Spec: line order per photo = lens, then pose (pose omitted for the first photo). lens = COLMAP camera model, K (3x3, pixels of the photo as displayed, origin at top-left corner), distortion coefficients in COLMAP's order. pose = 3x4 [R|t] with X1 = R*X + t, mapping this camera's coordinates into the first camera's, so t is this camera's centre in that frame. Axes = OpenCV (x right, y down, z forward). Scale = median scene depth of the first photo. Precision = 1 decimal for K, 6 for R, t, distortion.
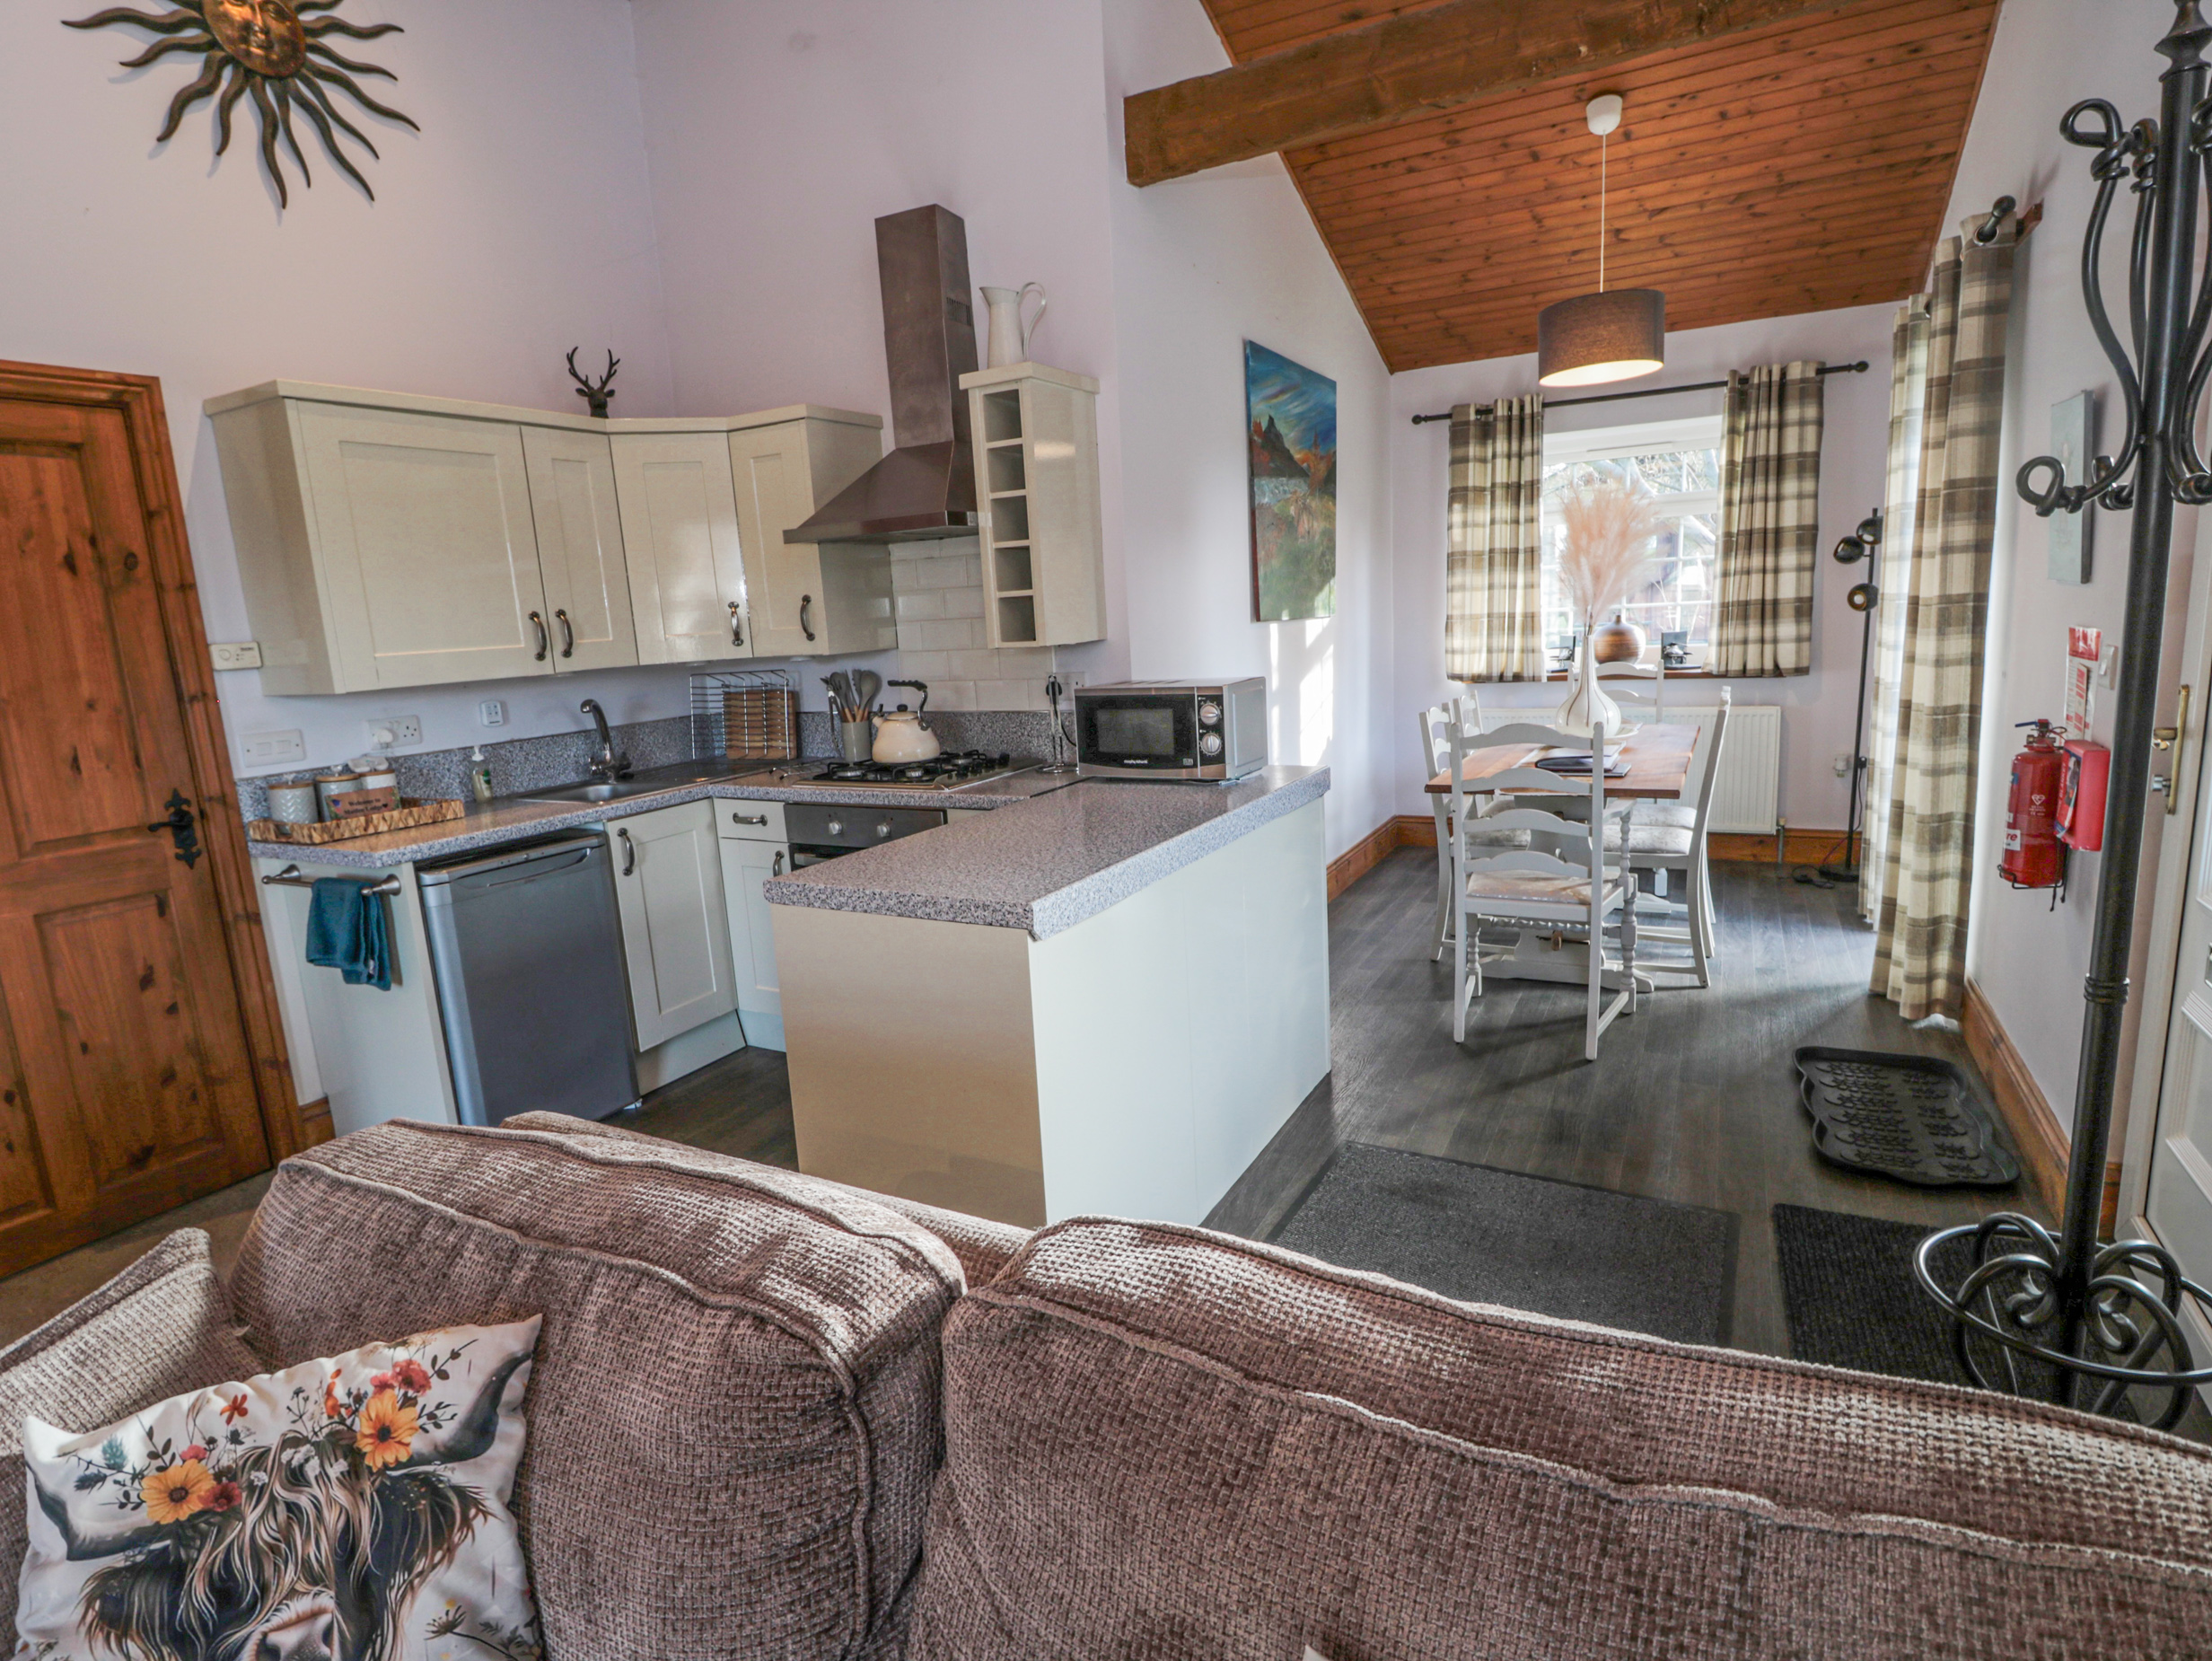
lens RADIAL K [[1146.5, 0, 1093.7], [0, 1146.5, 823.6], [0, 0, 1]] dist [0.003134, -0.016766]
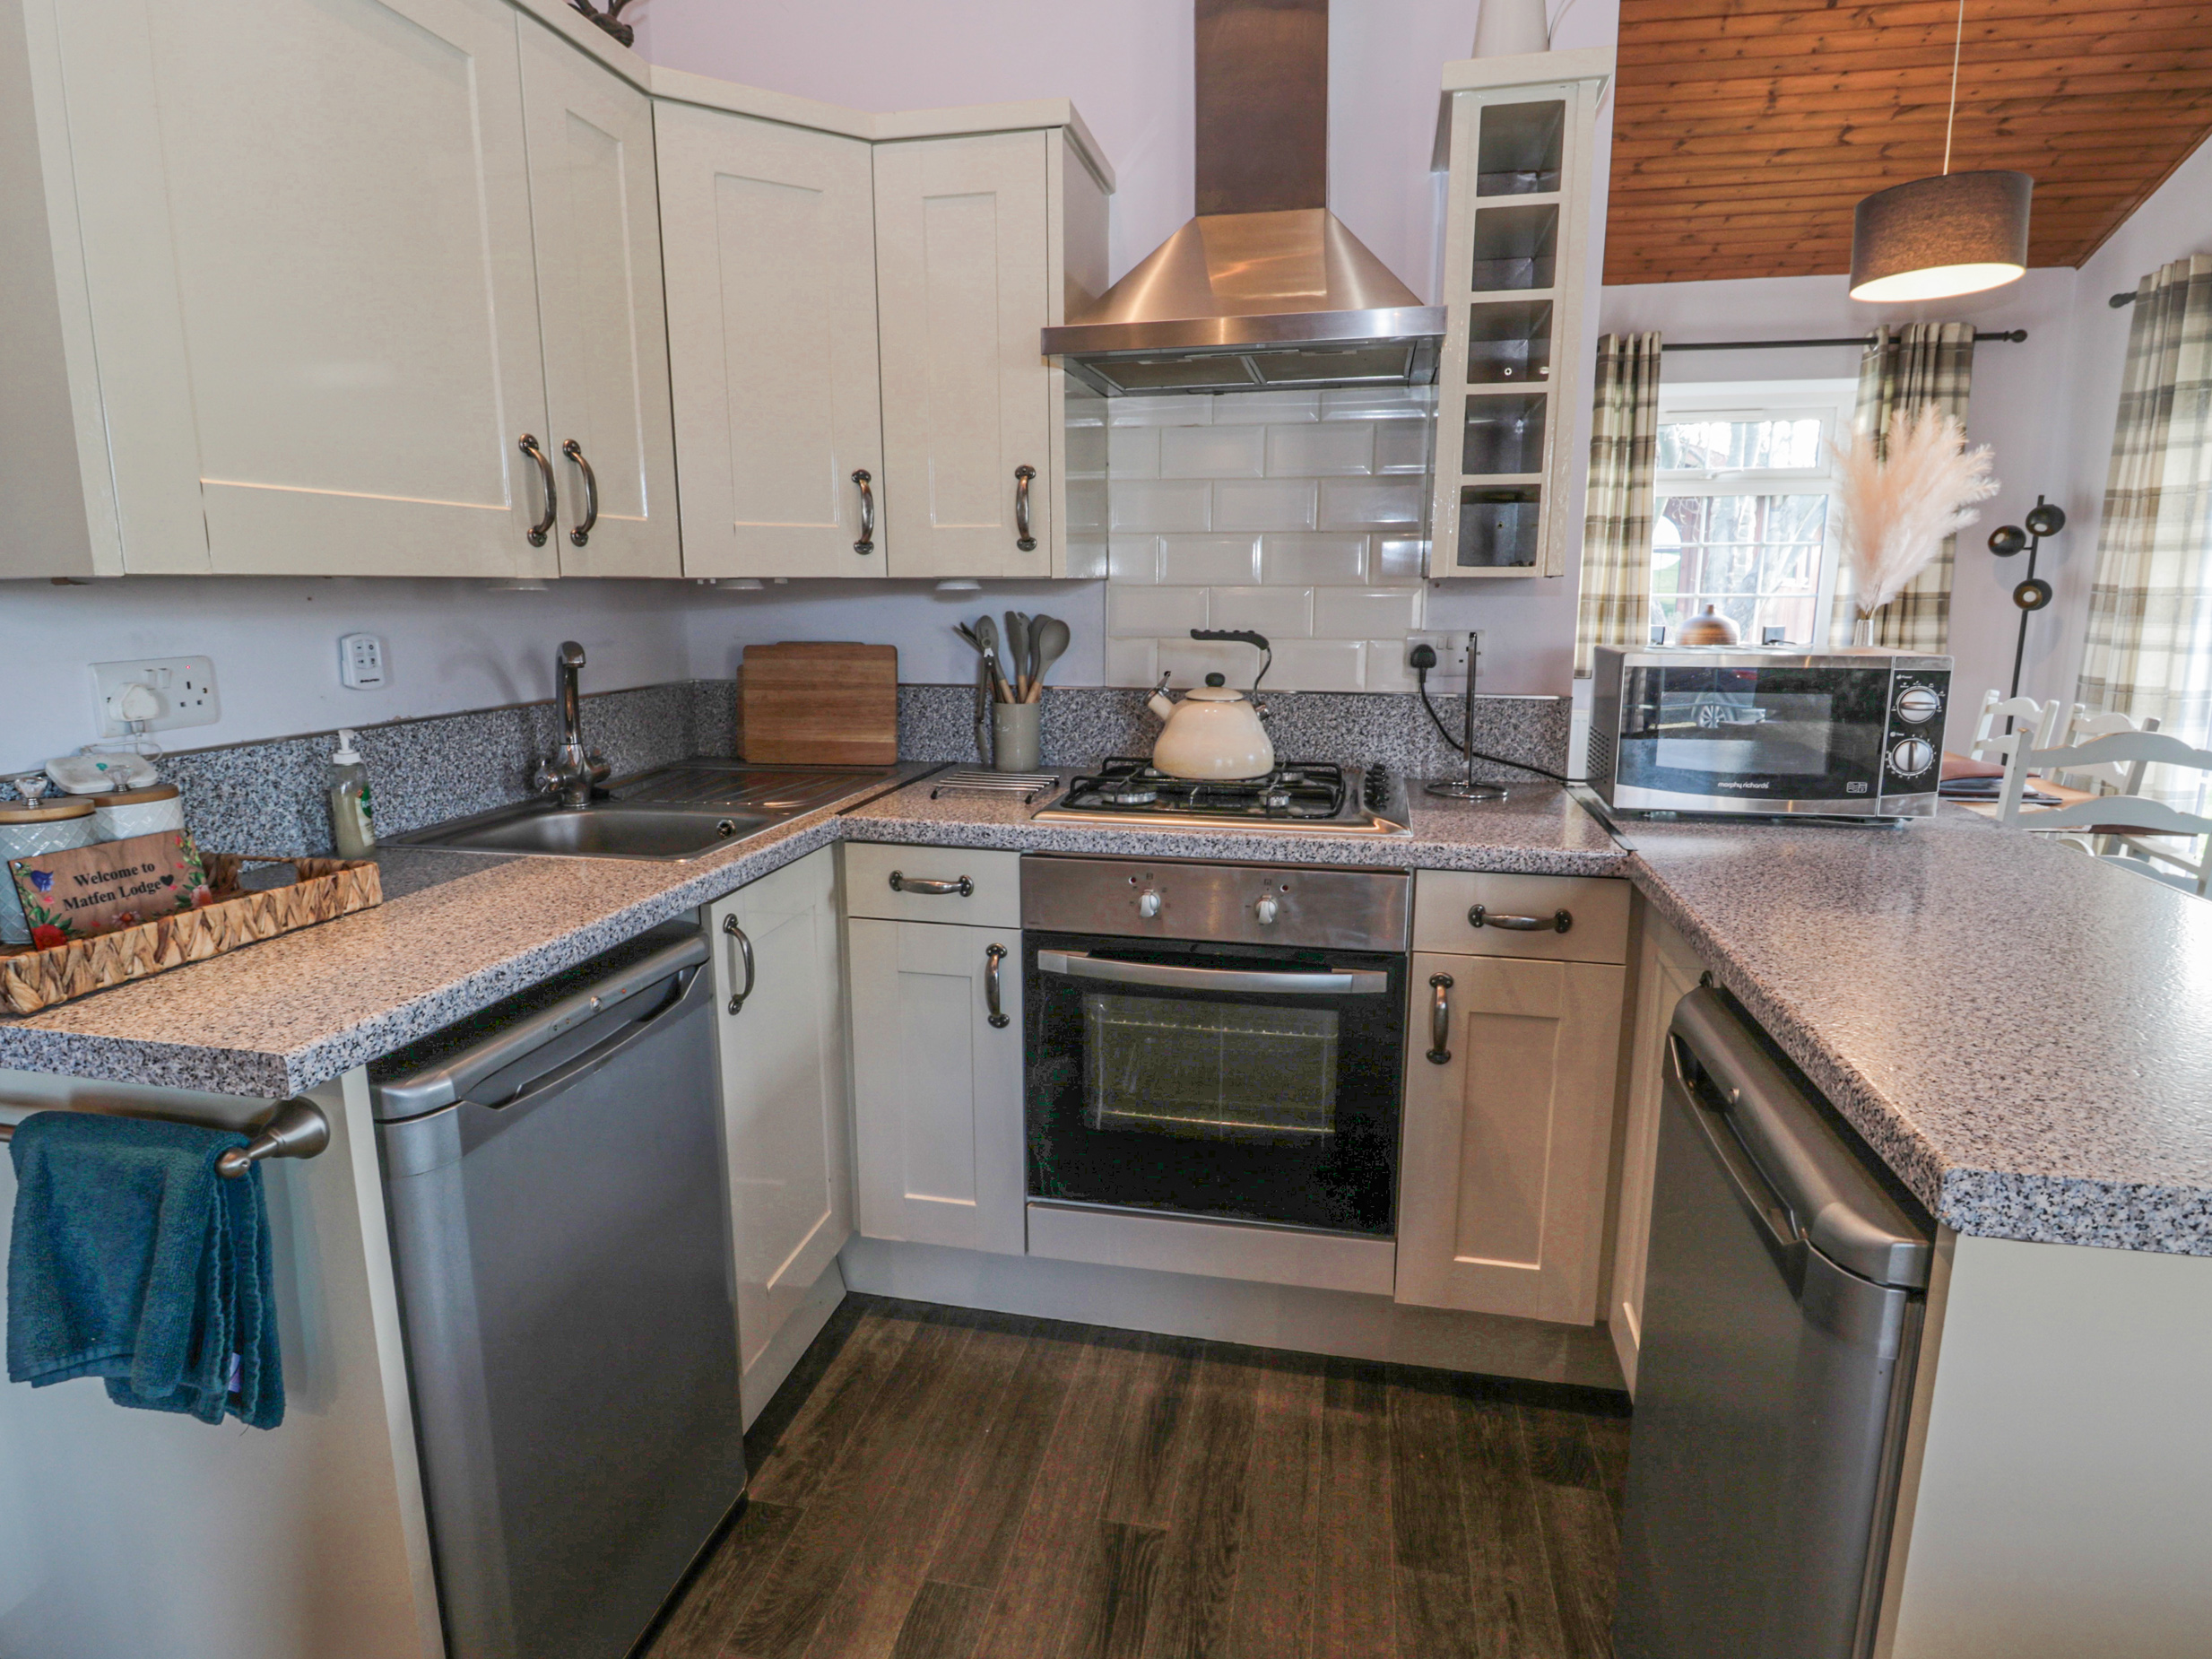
lens RADIAL K [[1191.3, 0, 1102.8], [0, 1191.3, 807.4], [0, 0, 1]] dist [0.002154, -0.013530]
pose [[0.955617, 0.002090, 0.294605, -0.389689], [0.001954, 0.999908, -0.013431, -0.031172], [-0.294606, 0.013410, 0.955525, 0.465681]]
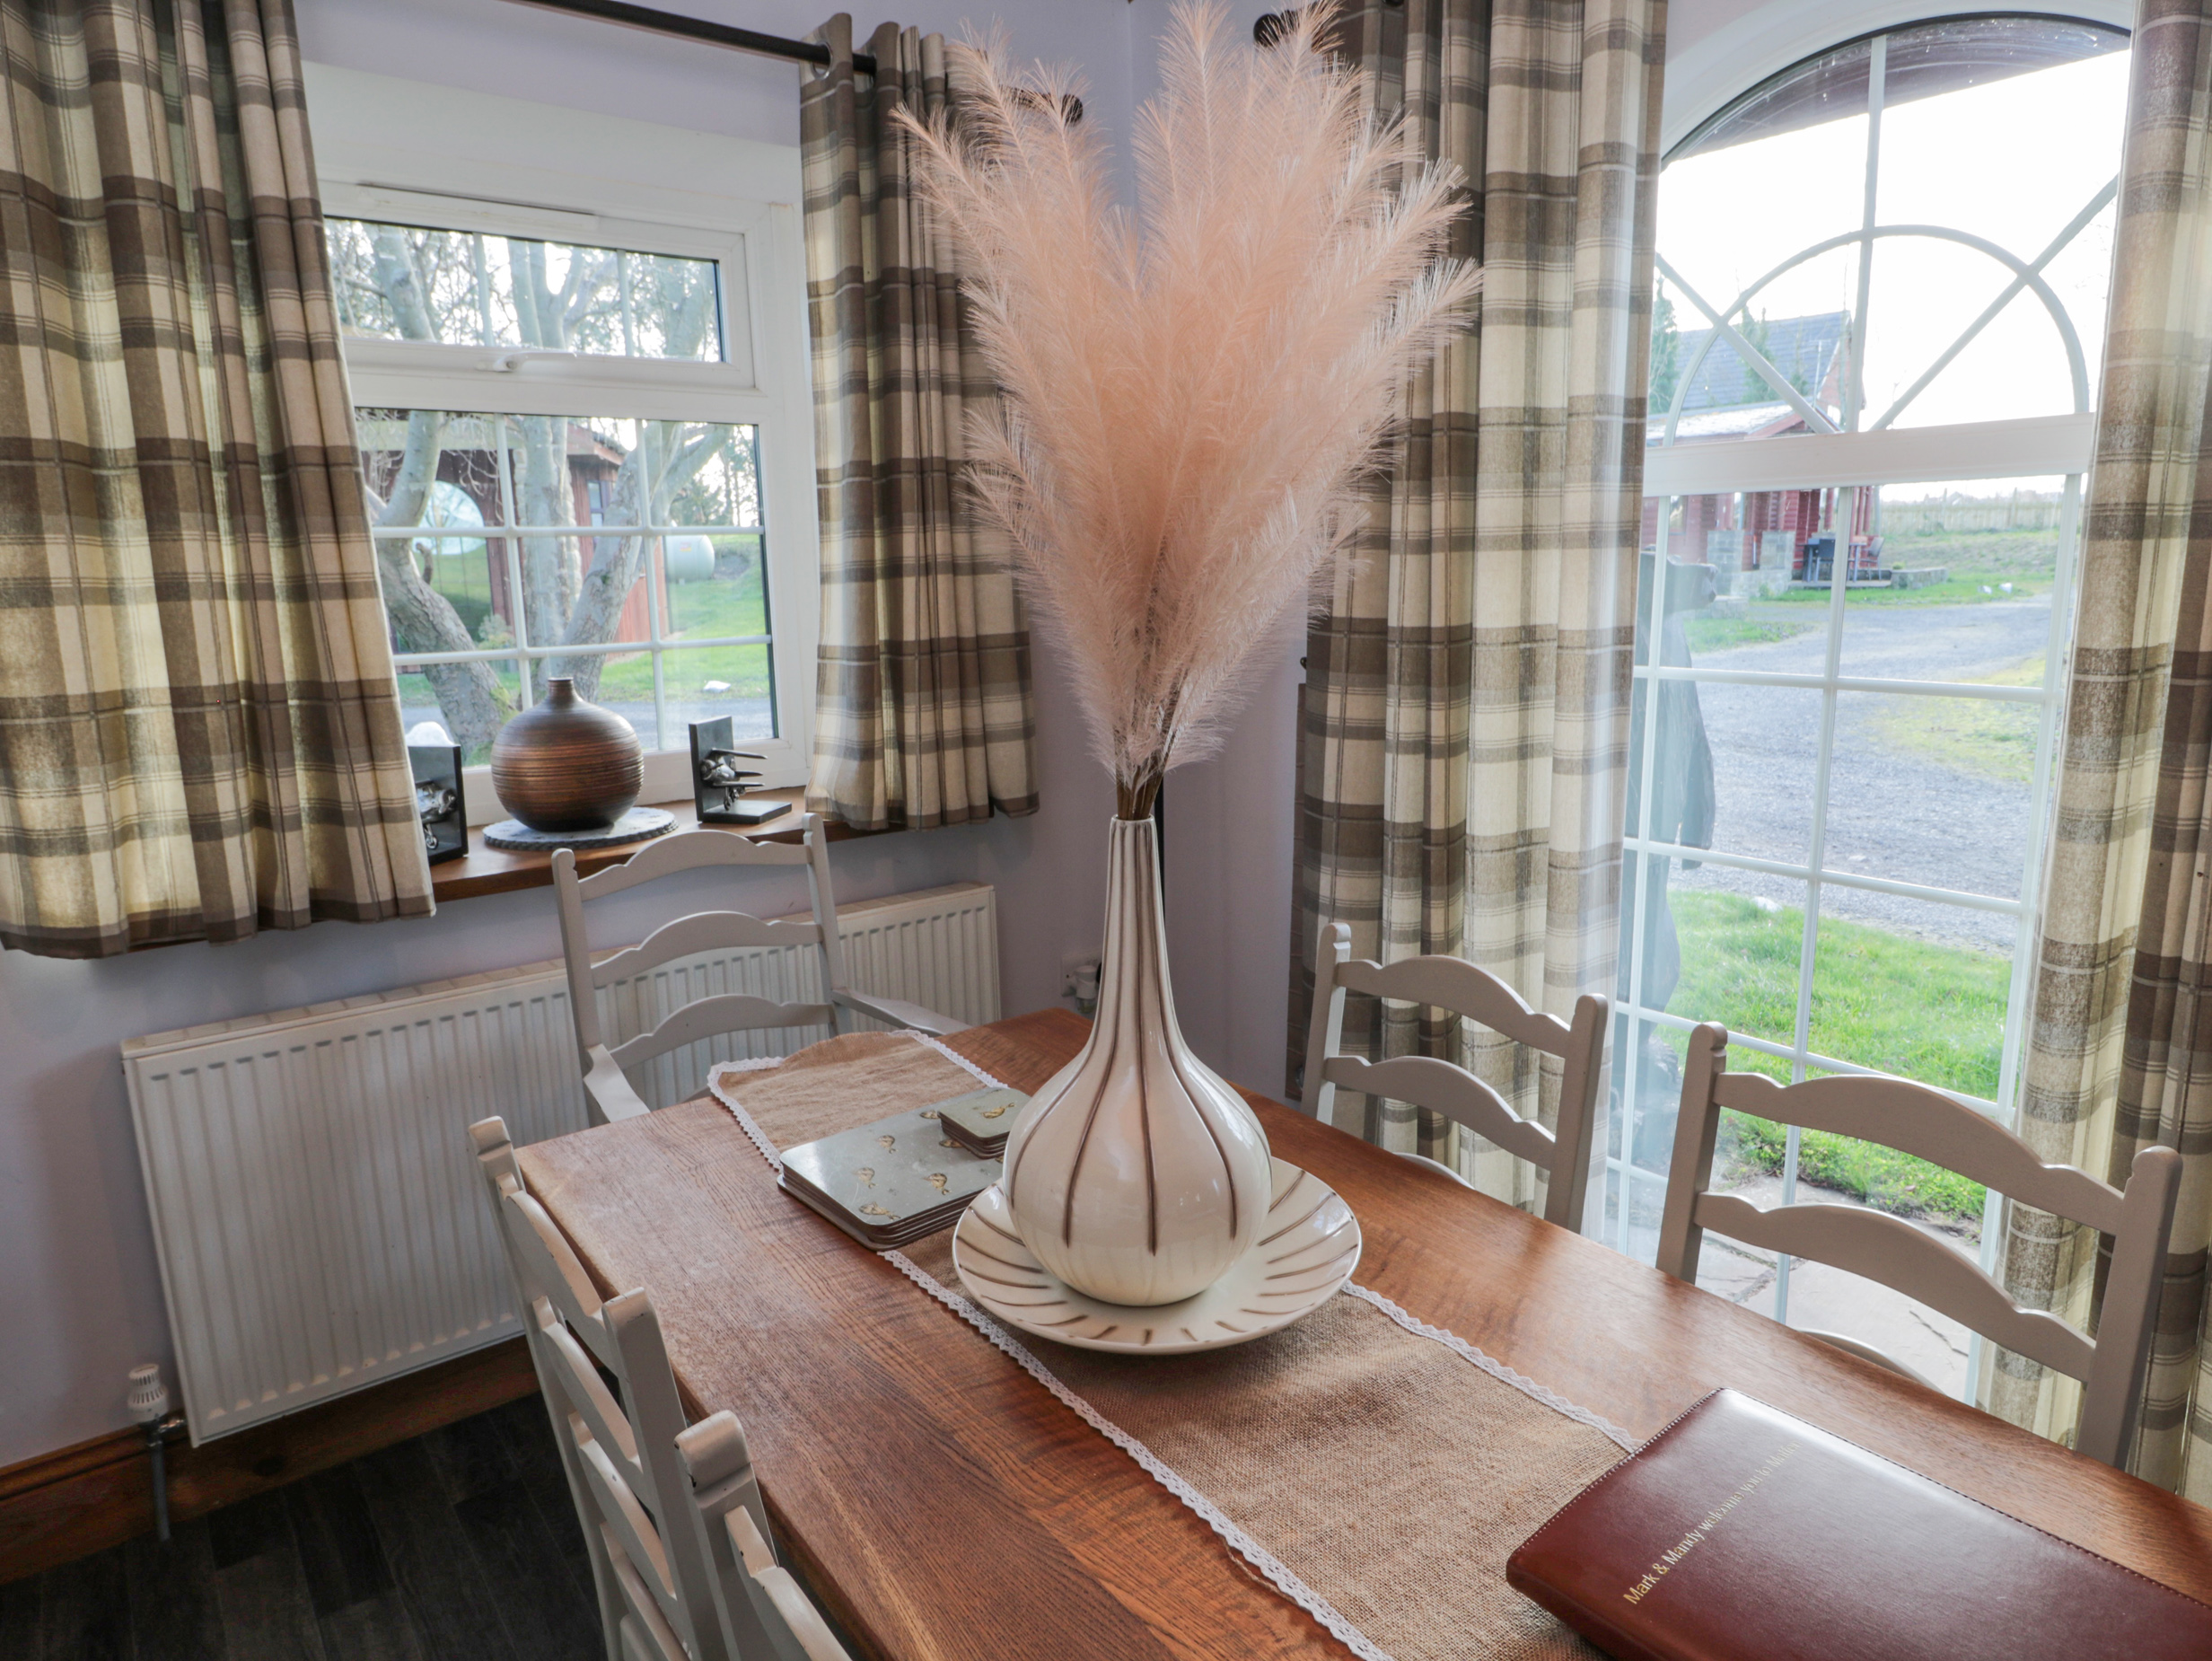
lens RADIAL K [[1319.6, 0, 1106.0], [0, 1319.6, 830.5], [0, 0, 1]] dist [-0.044450, 0.000227]
pose [[0.400667, -0.128505, 0.907167, 0.262263], [0.164771, 0.984079, 0.066626, -0.222652], [-0.901286, 0.122780, 0.415461, 1.131416]]
